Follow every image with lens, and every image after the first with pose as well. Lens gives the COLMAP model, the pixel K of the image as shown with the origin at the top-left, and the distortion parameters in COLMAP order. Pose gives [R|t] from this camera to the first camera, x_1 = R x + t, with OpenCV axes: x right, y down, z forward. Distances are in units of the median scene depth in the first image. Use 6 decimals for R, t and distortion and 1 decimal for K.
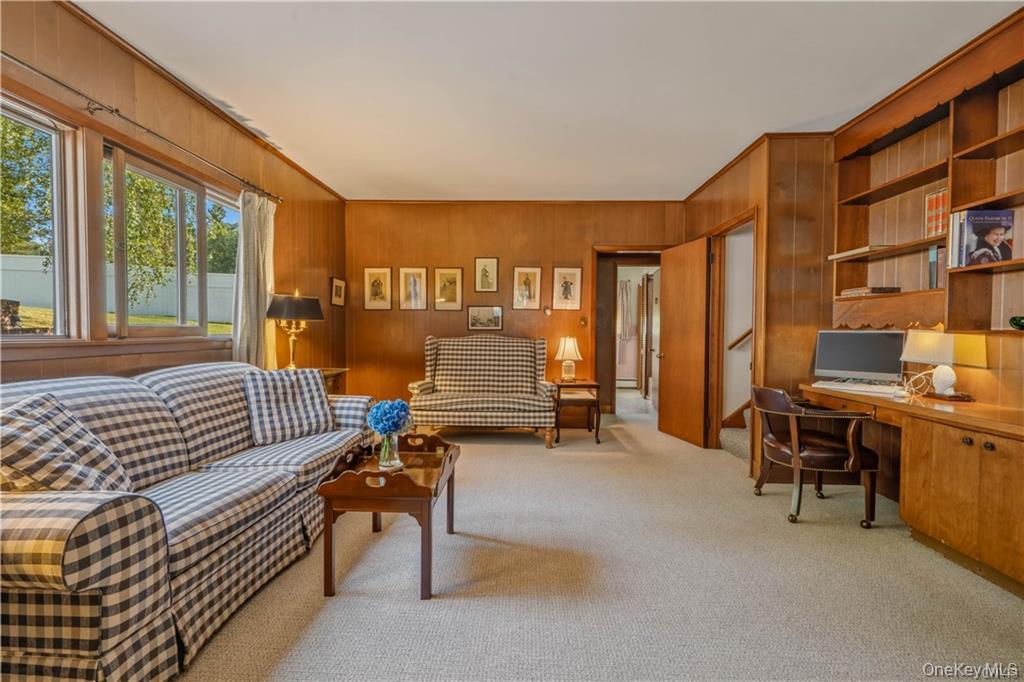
lens RADIAL K [[463.9, 0, 509.8], [0, 463.9, 342.1], [0, 0, 1]] dist [0.008453, -0.003360]
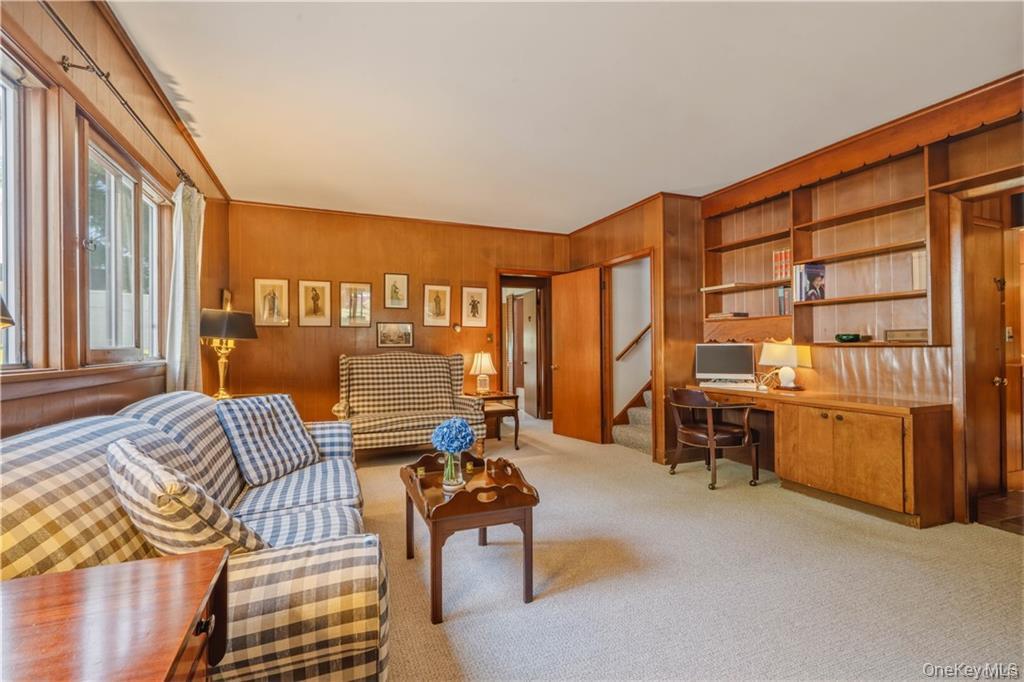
lens RADIAL K [[463.9, 0, 494.2], [0, 463.9, 343.1], [0, 0, 1]] dist [0.008453, -0.003360]
pose [[0.913152, -0.011163, 0.407467, -0.426990], [0.023552, 0.999400, -0.025402, -0.008259], [-0.406939, 0.032793, 0.912867, 0.027033]]
